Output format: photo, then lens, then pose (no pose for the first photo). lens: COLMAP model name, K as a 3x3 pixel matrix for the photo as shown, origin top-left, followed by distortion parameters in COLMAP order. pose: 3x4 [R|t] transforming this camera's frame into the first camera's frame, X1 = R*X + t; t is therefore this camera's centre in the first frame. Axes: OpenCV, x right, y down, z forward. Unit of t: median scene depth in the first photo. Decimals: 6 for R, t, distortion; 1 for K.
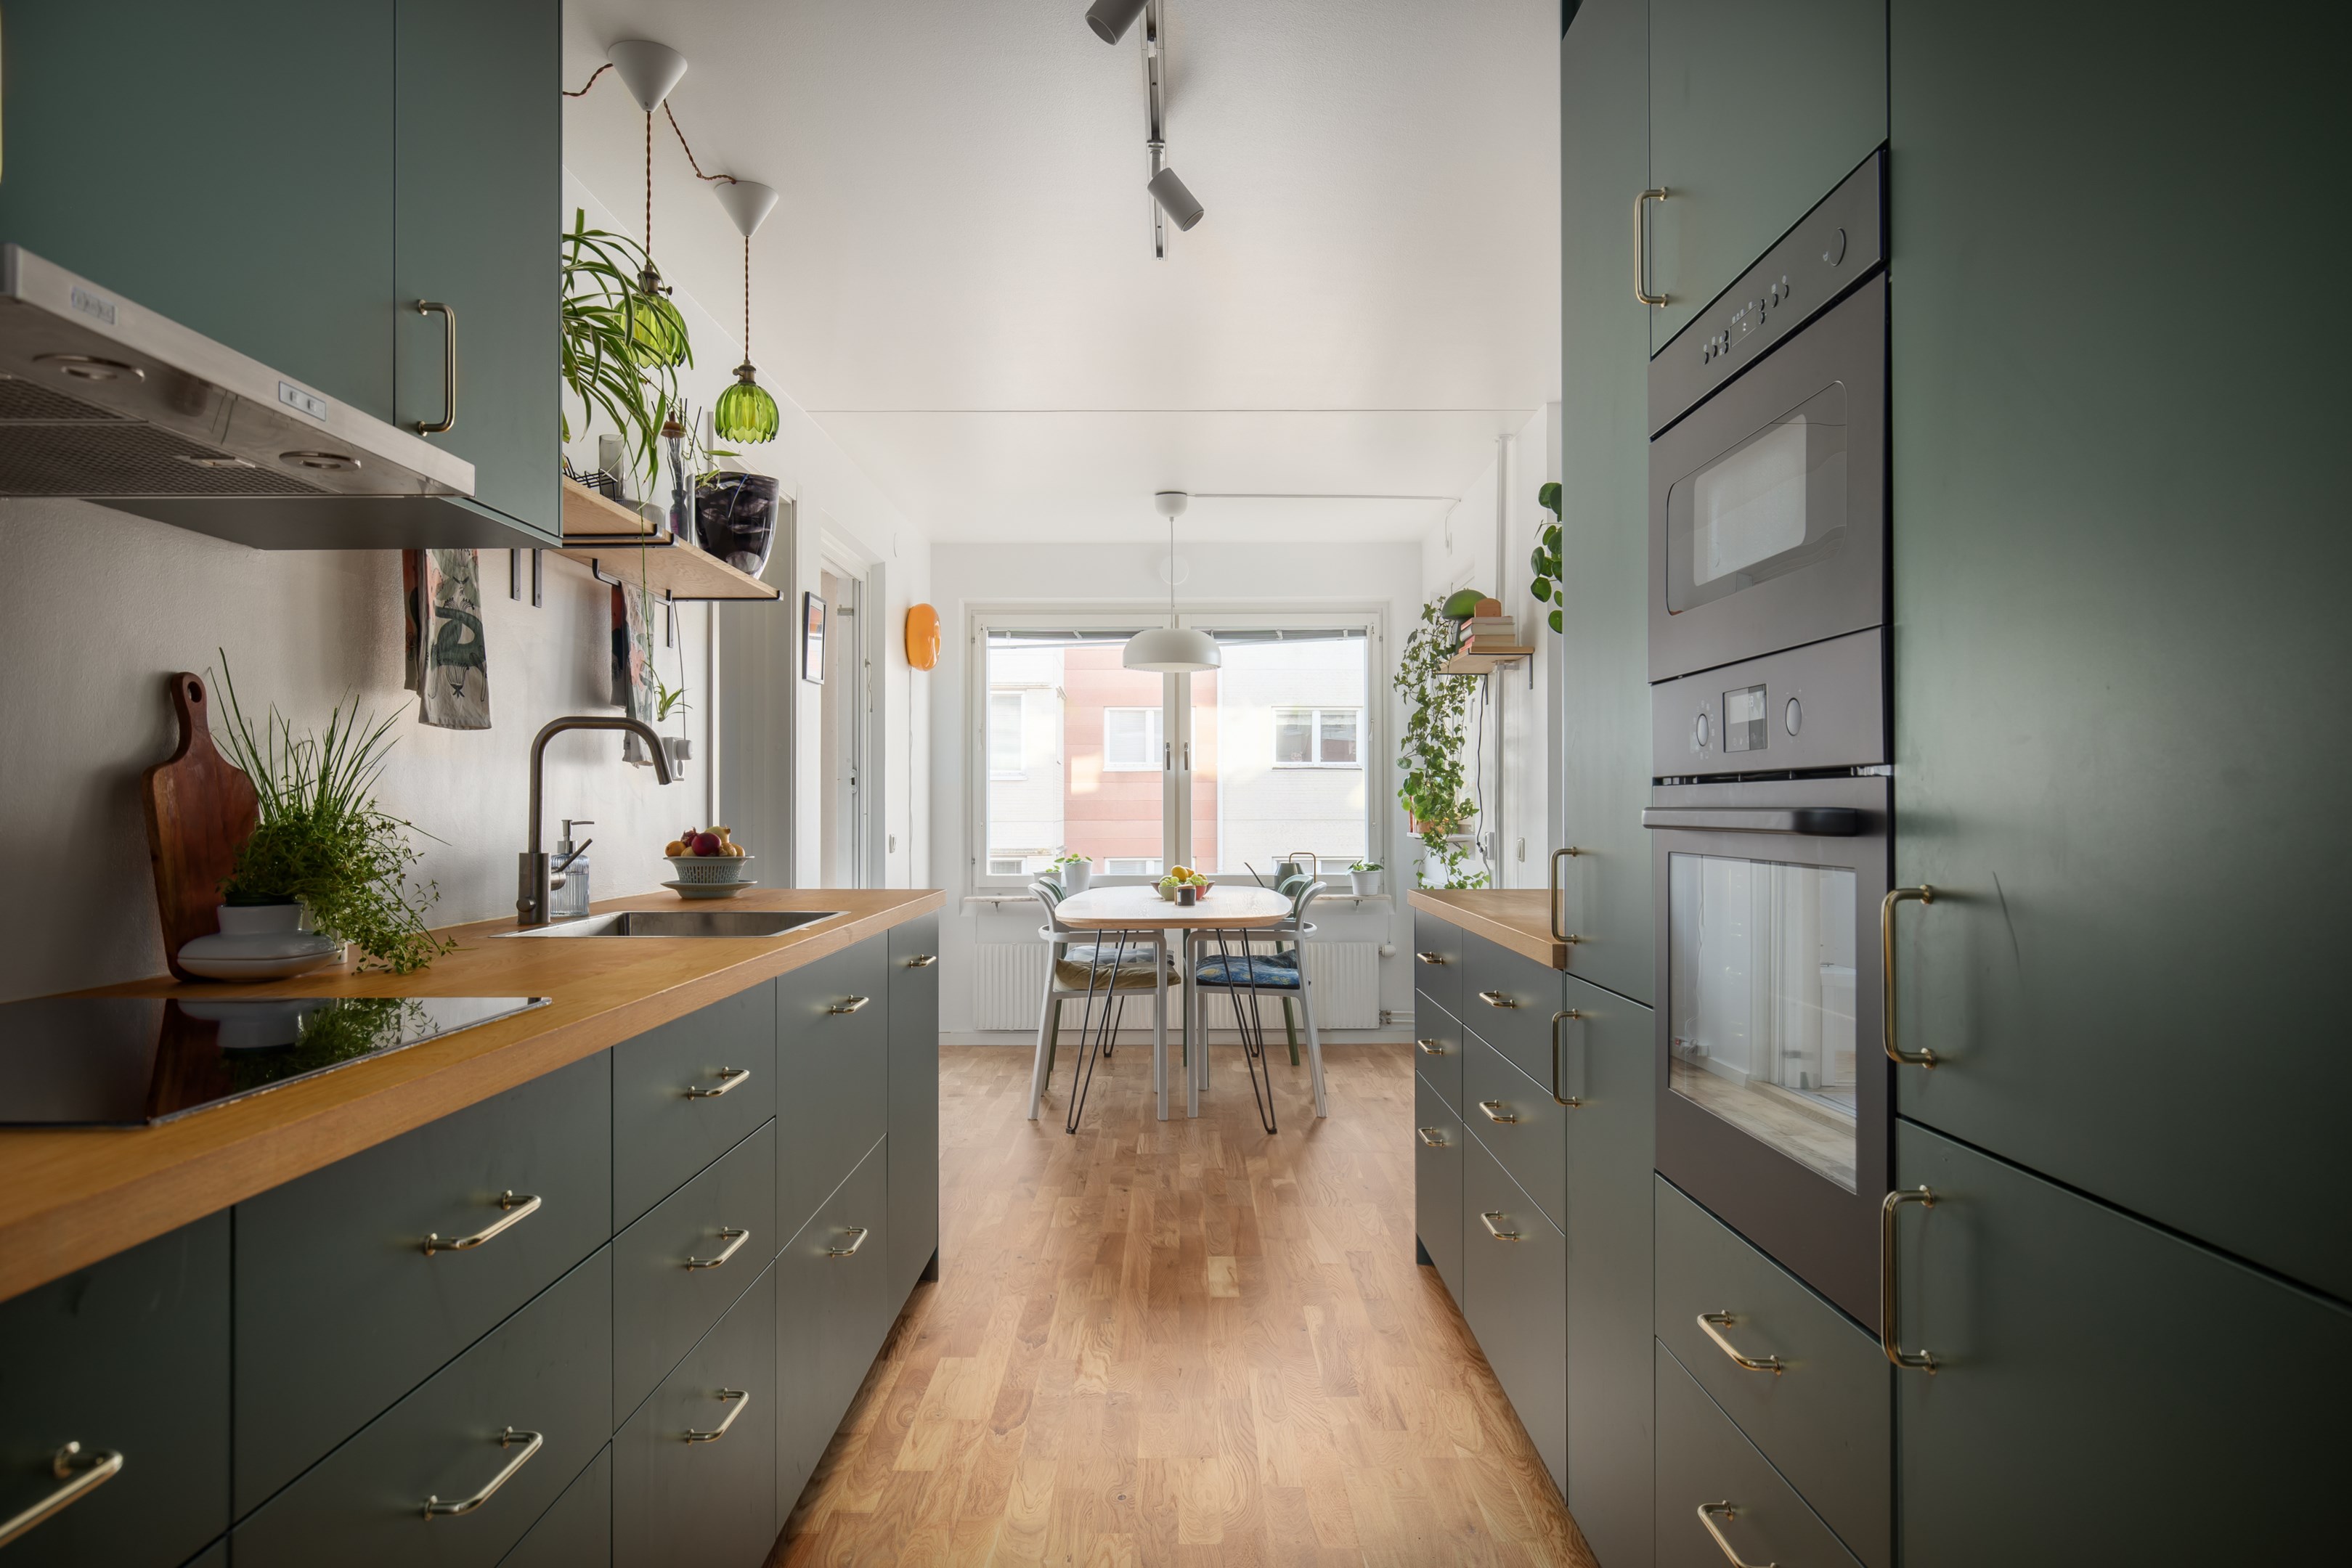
lens RADIAL K [[1468.0, 0, 1184.4], [0, 1468.0, 792.6], [0, 0, 1]] dist [0.001310, 0.001128]
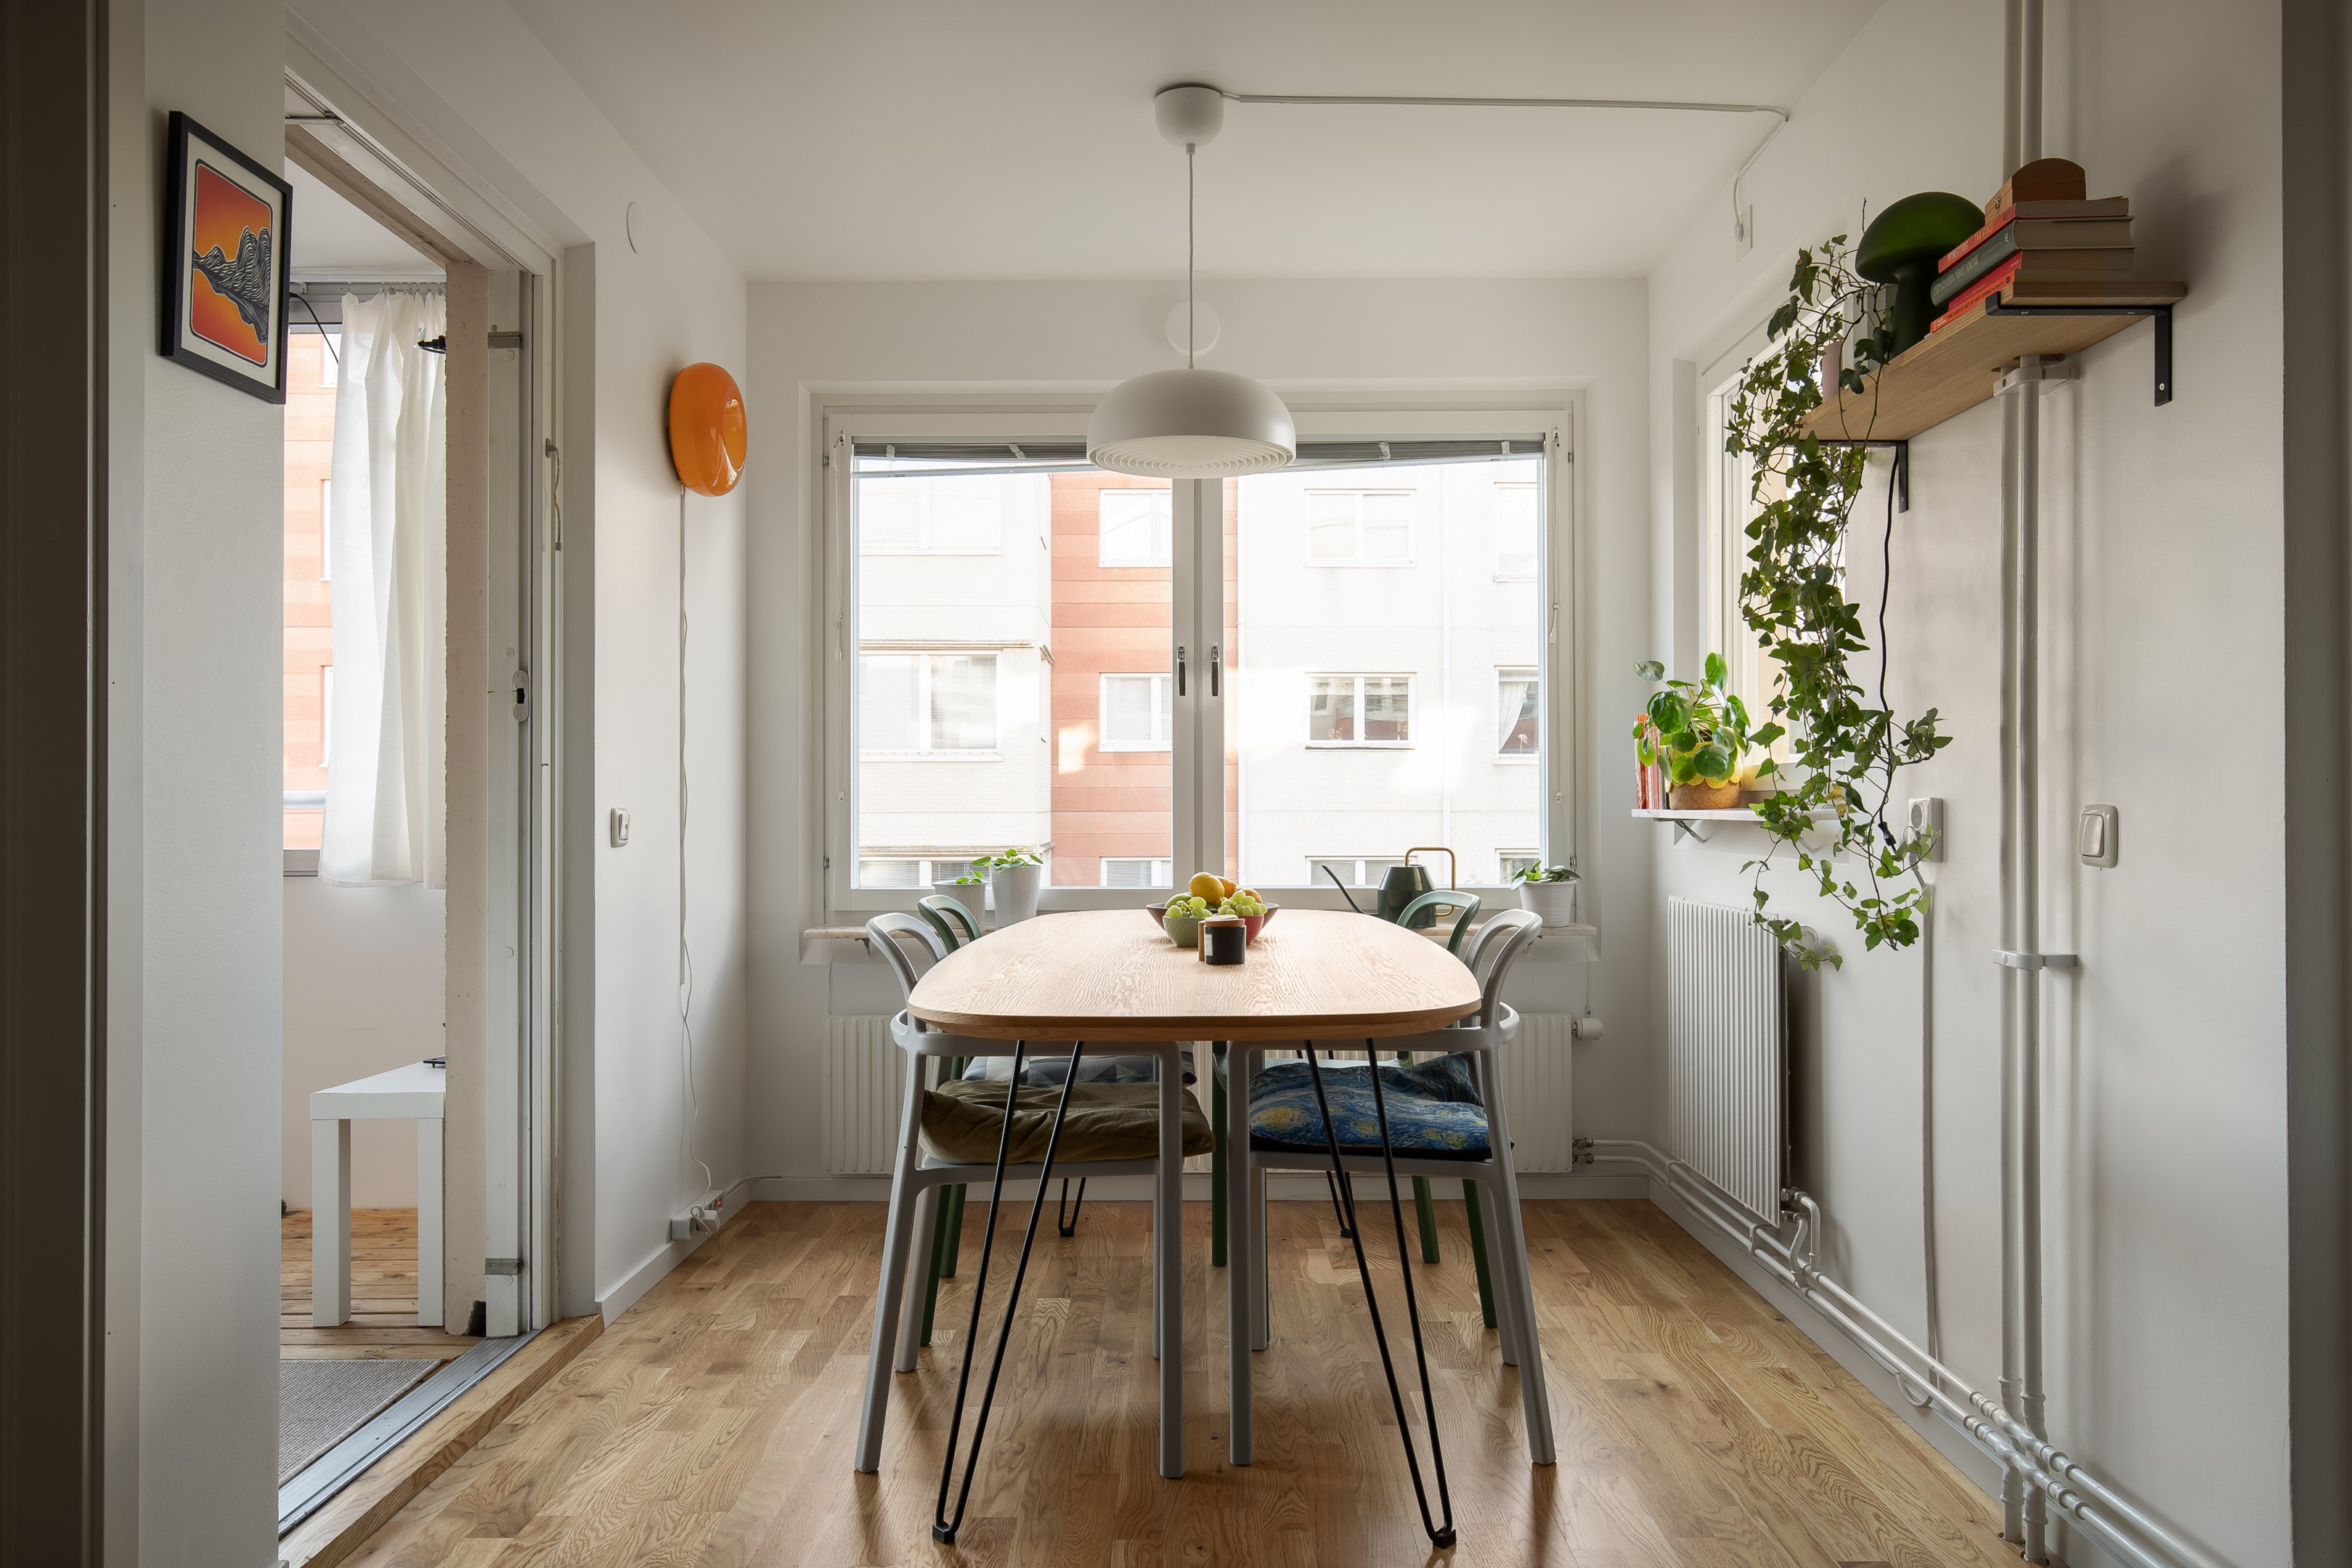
lens RADIAL K [[1591.5, 0, 1176.0], [0, 1591.5, 784.0], [0, 0, 1]] dist [0.024508, -0.001735]
pose [[0.999929, -0.000400, -0.011948, -0.006466], [0.000382, 0.999999, -0.001529, 0.018982], [0.011949, 0.001524, 0.999927, 0.427667]]
